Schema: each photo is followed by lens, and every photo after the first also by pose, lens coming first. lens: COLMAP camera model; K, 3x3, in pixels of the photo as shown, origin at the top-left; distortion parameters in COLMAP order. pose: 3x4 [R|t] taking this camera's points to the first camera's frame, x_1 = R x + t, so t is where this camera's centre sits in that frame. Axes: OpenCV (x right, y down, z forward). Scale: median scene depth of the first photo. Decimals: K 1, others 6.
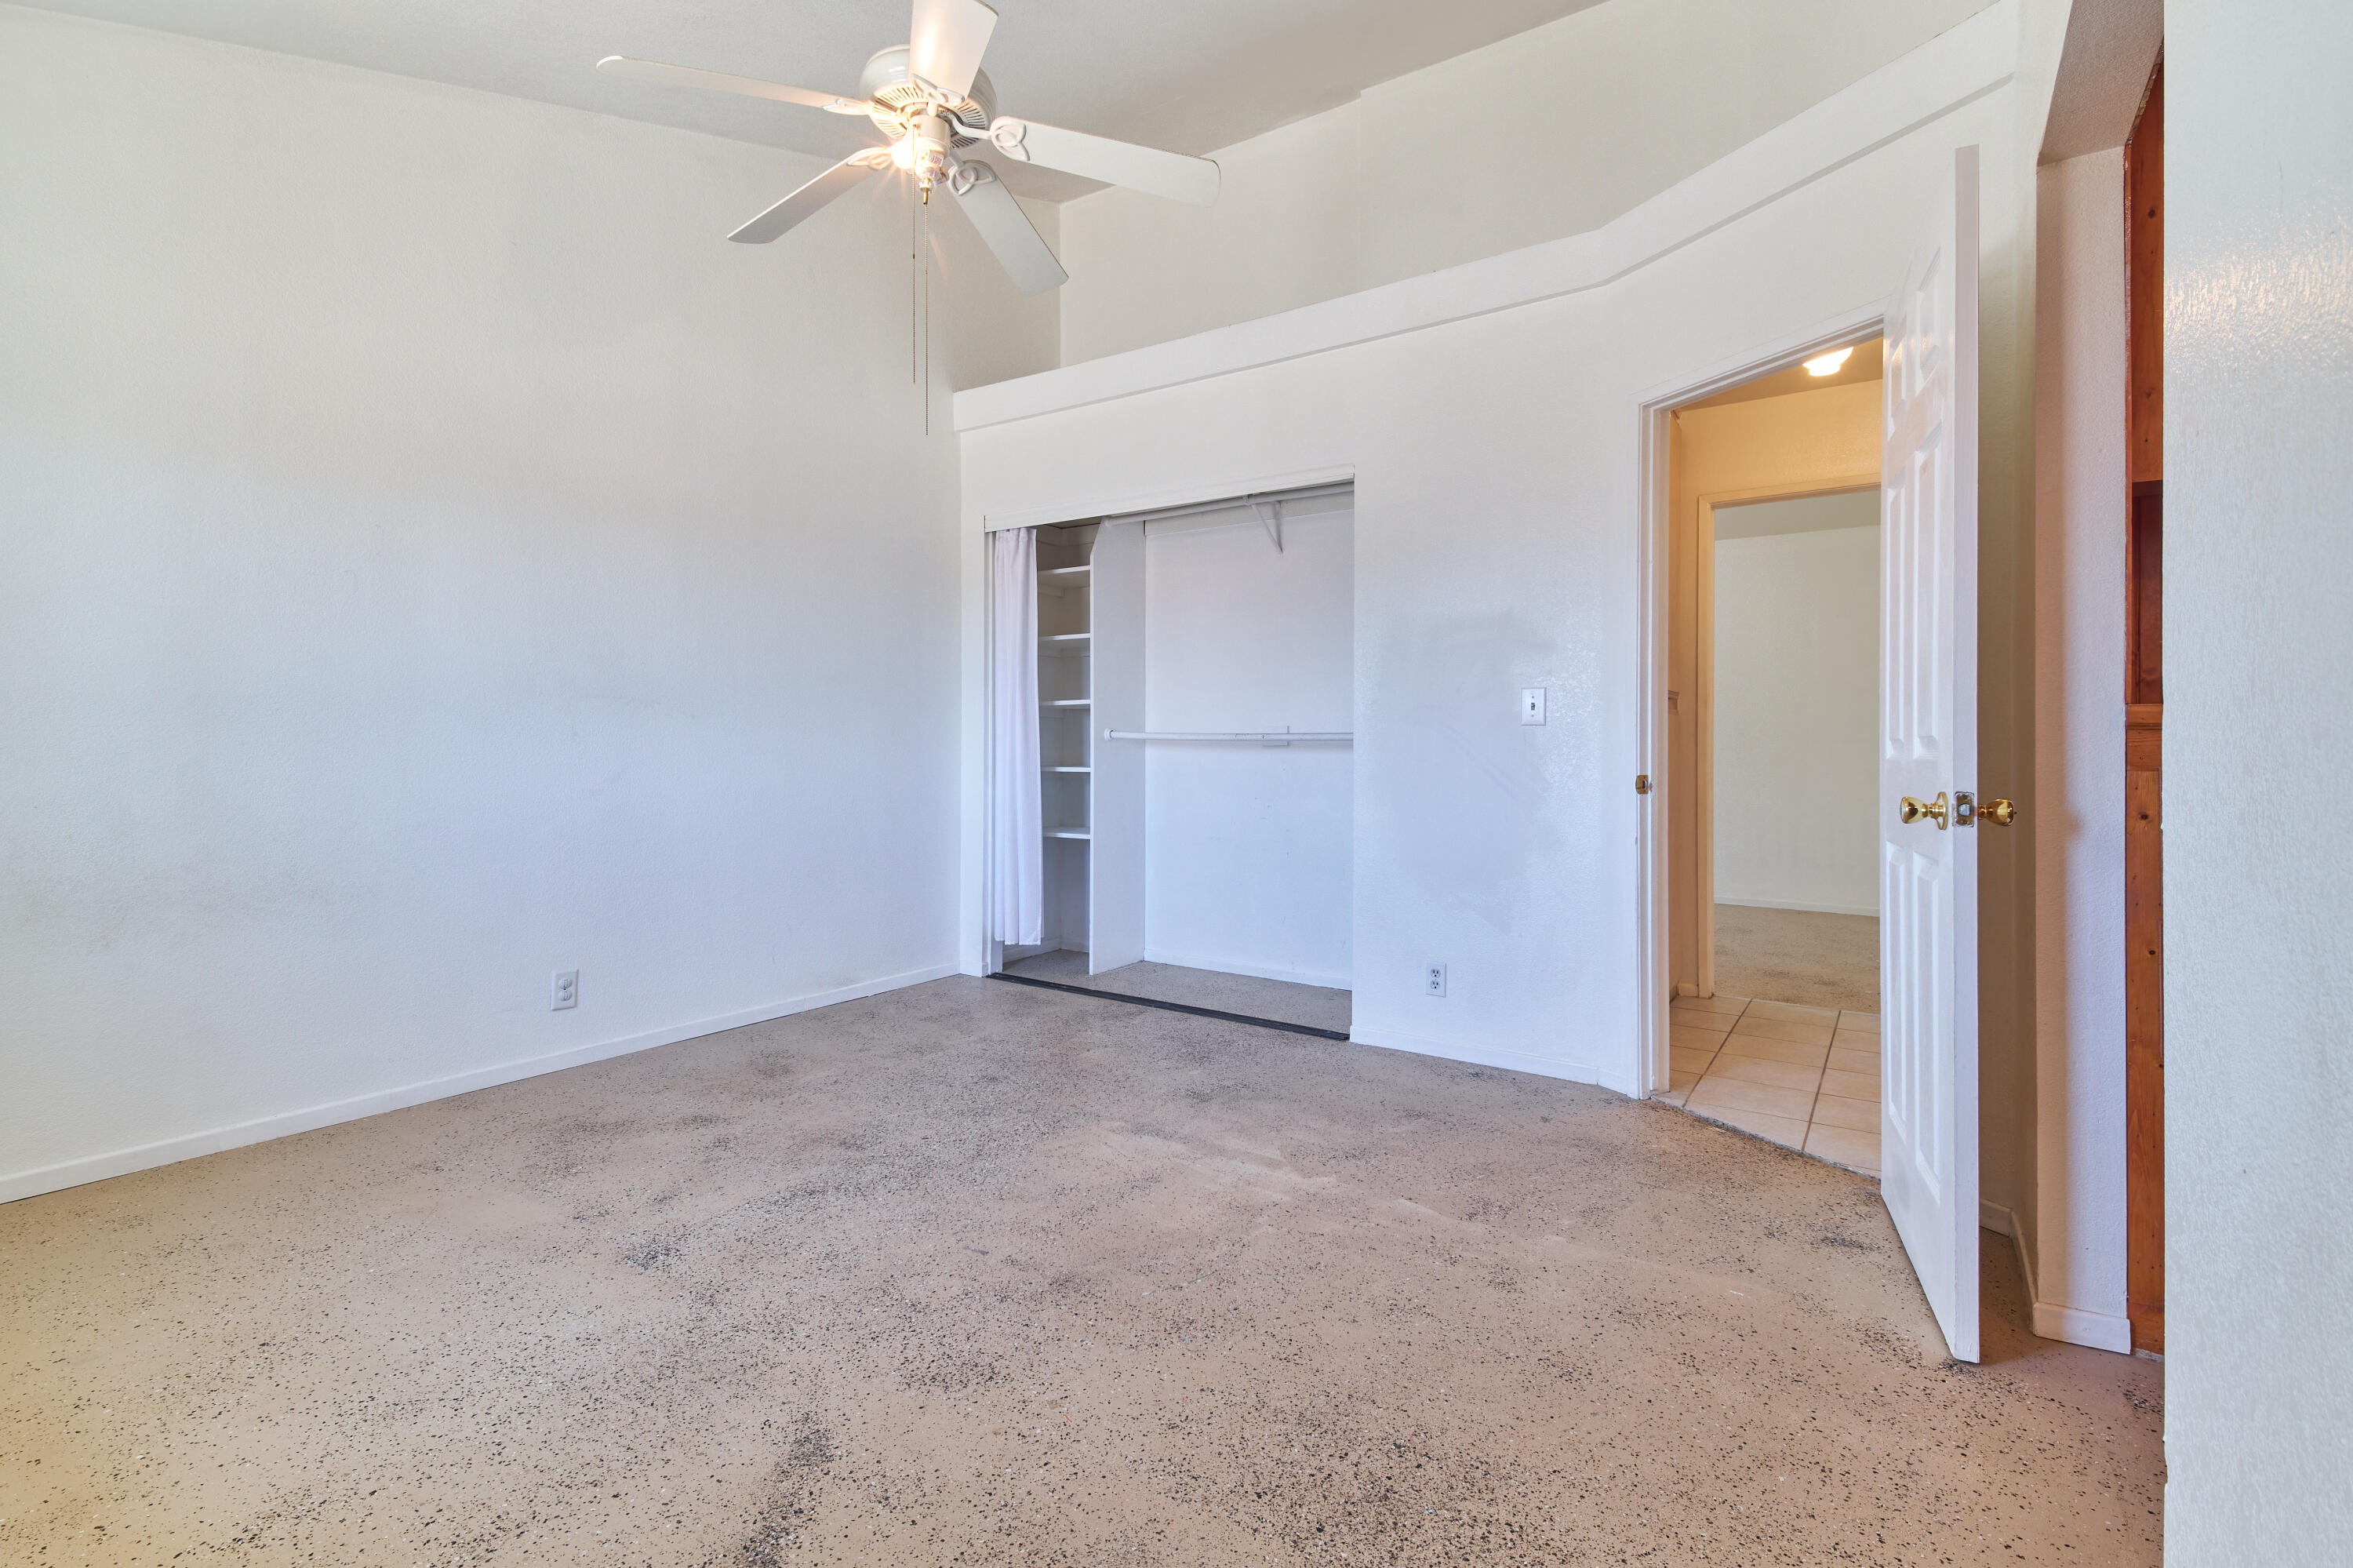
lens RADIAL K [[1066.2, 0, 1173.5], [0, 1066.2, 787.6], [0, 0, 1]] dist [0.054095, -0.026175]
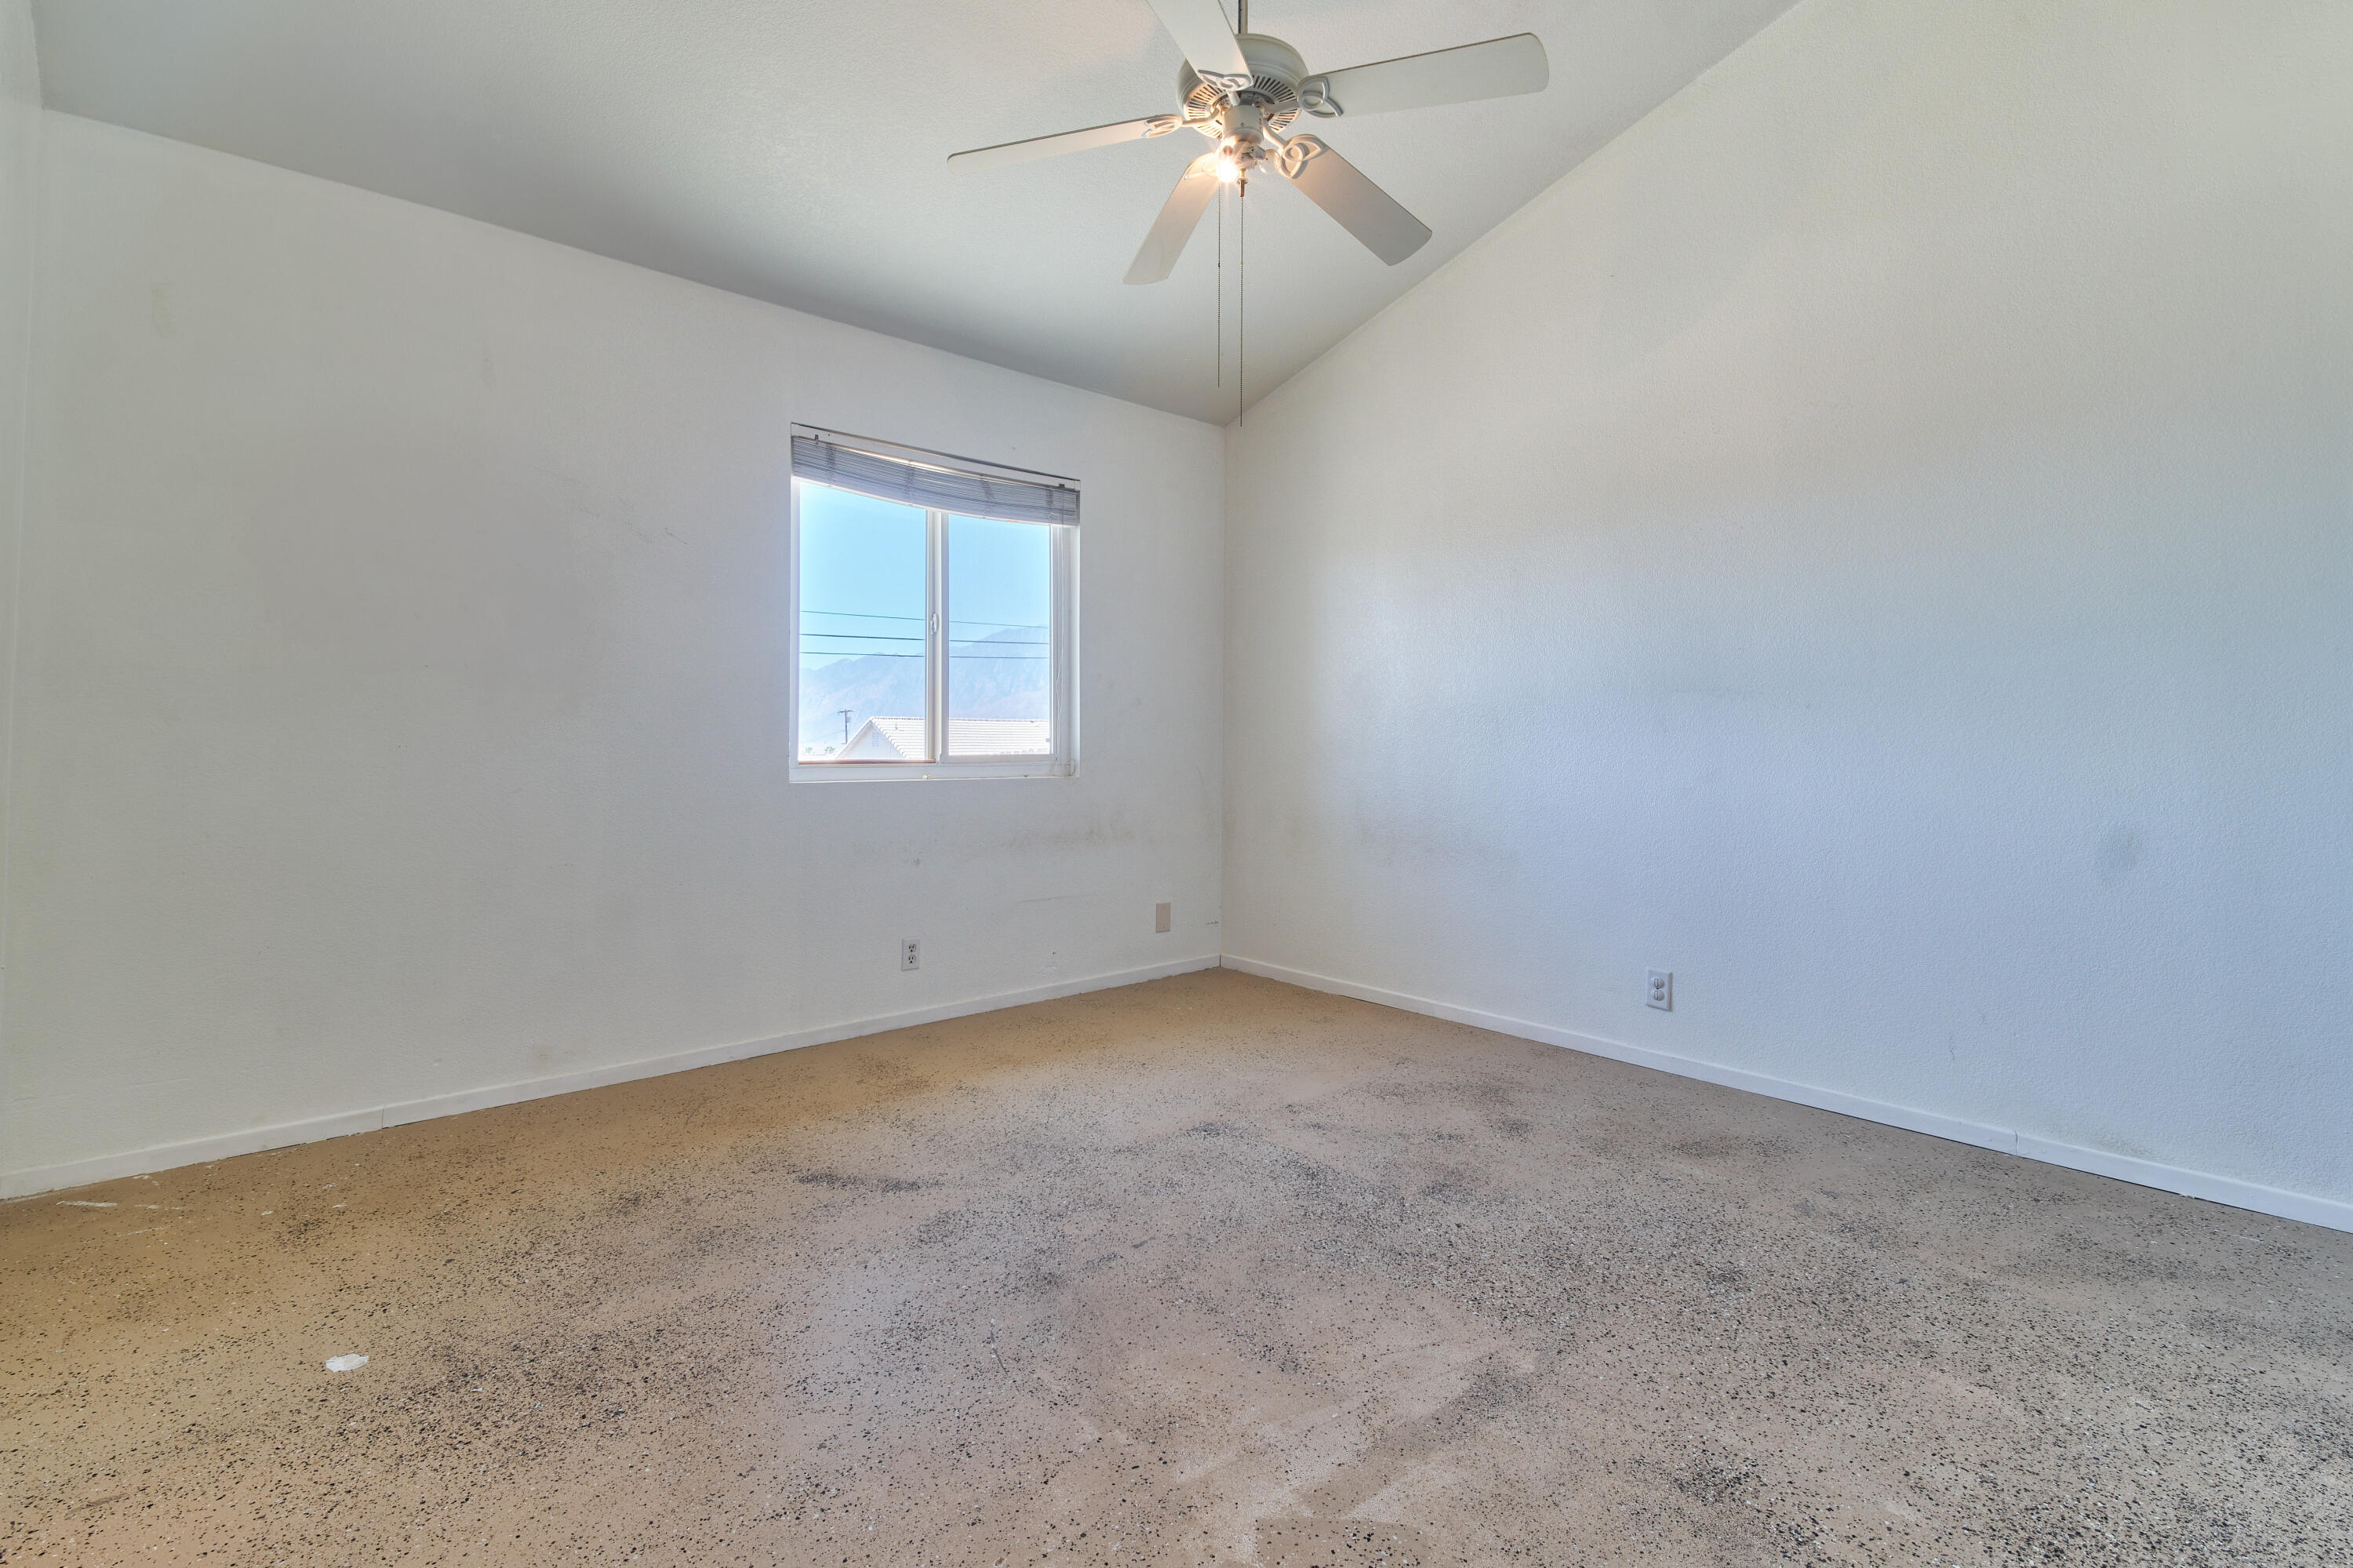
lens RADIAL K [[1066.2, 0, 1173.5], [0, 1066.2, 787.6], [0, 0, 1]] dist [0.054095, -0.026175]
pose [[-0.239666, 0.042197, -0.969938, 0.718015], [-0.041494, 0.997697, 0.053658, -0.045467], [0.969968, 0.053107, -0.237363, 1.166041]]
